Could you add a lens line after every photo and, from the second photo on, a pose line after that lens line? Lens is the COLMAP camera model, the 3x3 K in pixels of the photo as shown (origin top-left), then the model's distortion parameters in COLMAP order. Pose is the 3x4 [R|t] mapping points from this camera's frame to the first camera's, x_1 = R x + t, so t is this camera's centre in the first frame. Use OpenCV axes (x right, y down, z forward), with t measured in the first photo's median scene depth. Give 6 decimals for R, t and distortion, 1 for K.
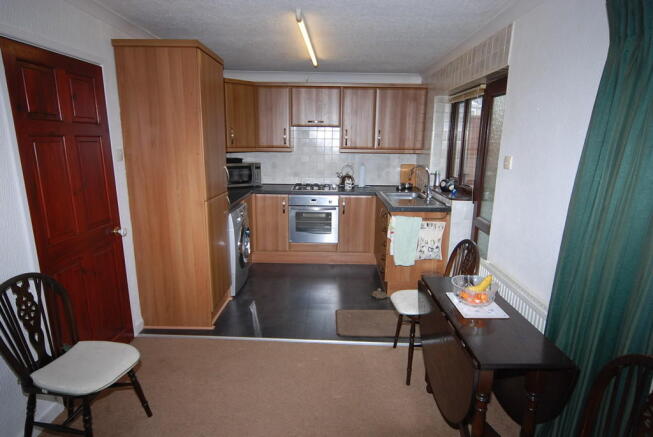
lens RADIAL K [[369.9, 0, 329.4], [0, 369.9, 216.9], [0, 0, 1]] dist [-0.006932, -0.000478]
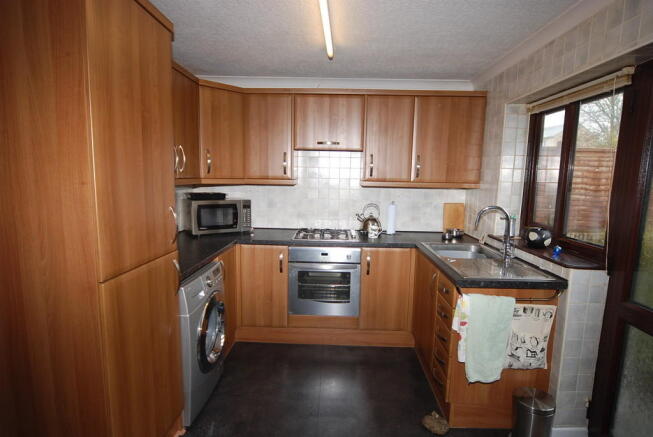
lens RADIAL K [[344.6, 0, 325.0], [0, 344.6, 219.4], [0, 0, 1]] dist [-0.005545, -0.001307]
pose [[0.999572, 0.007653, -0.028233, -0.024148], [-0.009991, 0.996446, -0.083636, -0.056548], [0.027493, 0.083883, 0.996096, 0.355913]]
